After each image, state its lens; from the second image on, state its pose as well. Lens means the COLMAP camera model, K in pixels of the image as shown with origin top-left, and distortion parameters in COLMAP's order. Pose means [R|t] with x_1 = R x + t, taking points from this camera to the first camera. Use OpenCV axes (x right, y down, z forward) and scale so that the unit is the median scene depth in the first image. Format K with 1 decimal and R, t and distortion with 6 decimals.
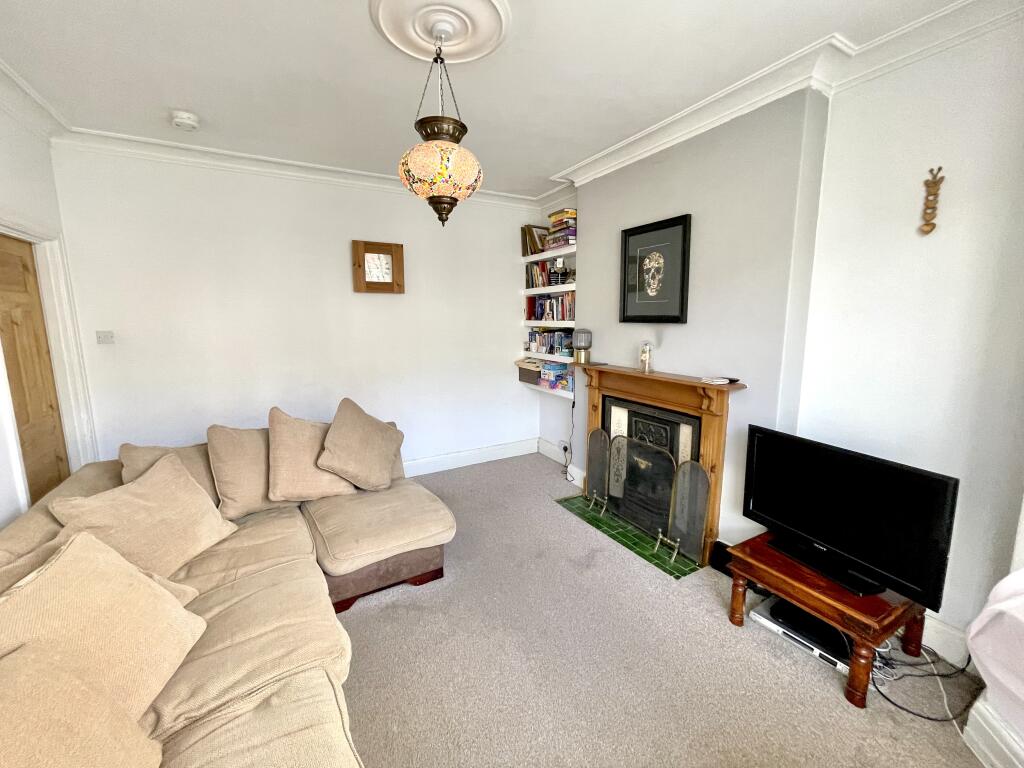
lens RADIAL K [[415.2, 0, 513.9], [0, 415.2, 382.3], [0, 0, 1]] dist [-0.001637, 0.000142]
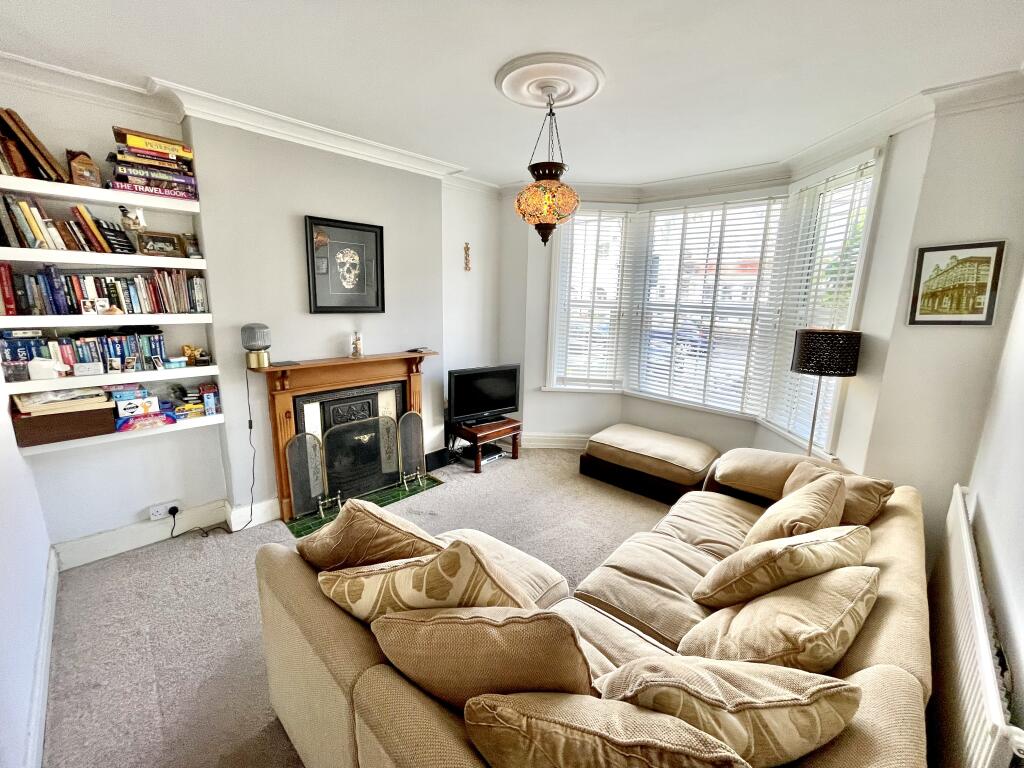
lens RADIAL K [[415.2, 0, 512.1], [0, 415.2, 381.8], [0, 0, 1]] dist [-0.001637, 0.000142]
pose [[-0.280390, -0.201463, 0.938506, -0.818536], [0.125520, 0.961636, 0.243928, -0.173976], [-0.951644, 0.186197, -0.244345, 0.851499]]
